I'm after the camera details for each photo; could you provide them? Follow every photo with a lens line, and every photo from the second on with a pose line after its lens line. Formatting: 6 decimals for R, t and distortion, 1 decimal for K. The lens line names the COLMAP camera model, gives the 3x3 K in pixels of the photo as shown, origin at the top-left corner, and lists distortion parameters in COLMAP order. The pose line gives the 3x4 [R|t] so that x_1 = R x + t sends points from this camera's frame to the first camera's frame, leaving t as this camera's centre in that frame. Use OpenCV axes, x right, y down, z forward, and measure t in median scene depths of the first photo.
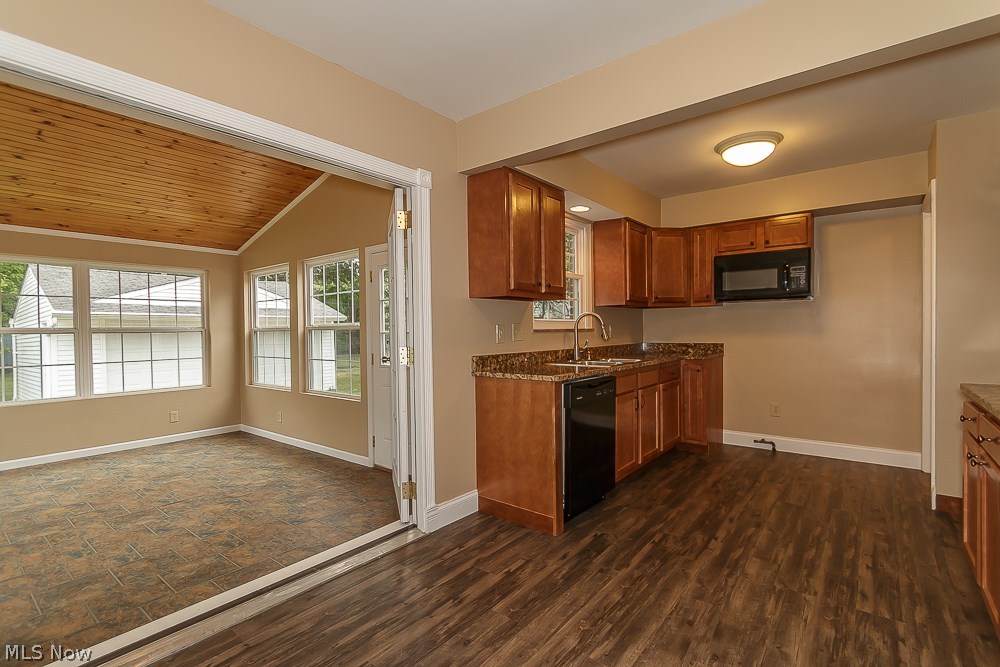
lens RADIAL K [[461.4, 0, 497.2], [0, 461.4, 338.3], [0, 0, 1]] dist [-0.016676, 0.001260]
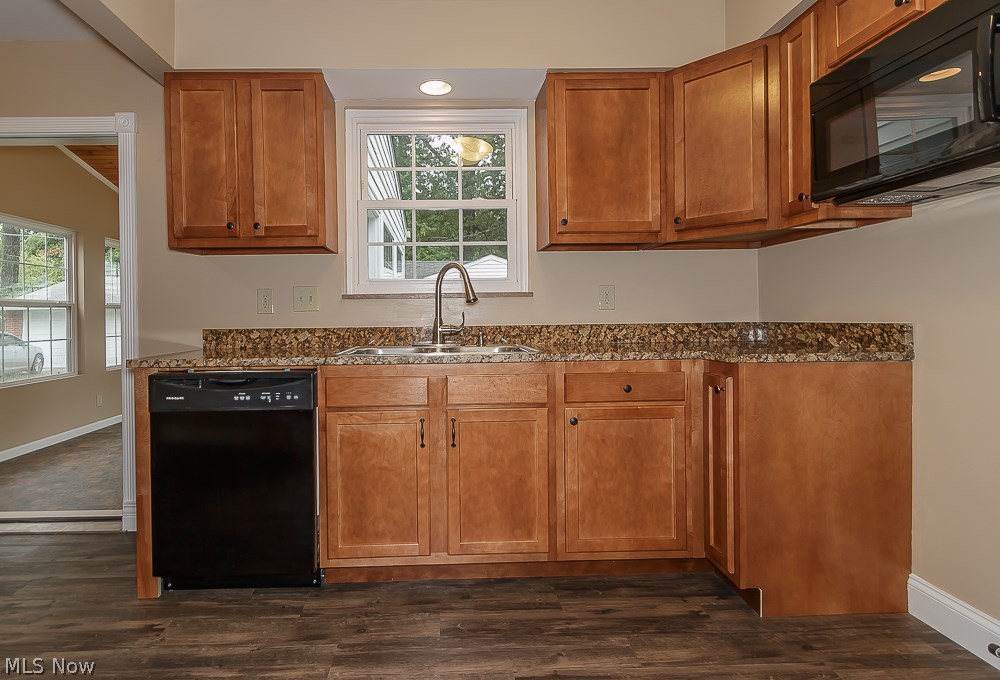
lens RADIAL K [[490.3, 0, 458.7], [0, 490.3, 320.9], [0, 0, 1]] dist [0.000426, 0.000287]
pose [[0.653799, 0.012099, -0.756571, 0.851151], [-0.009251, 0.999925, 0.007996, 0.013269], [0.756612, 0.001771, 0.653862, 0.774817]]
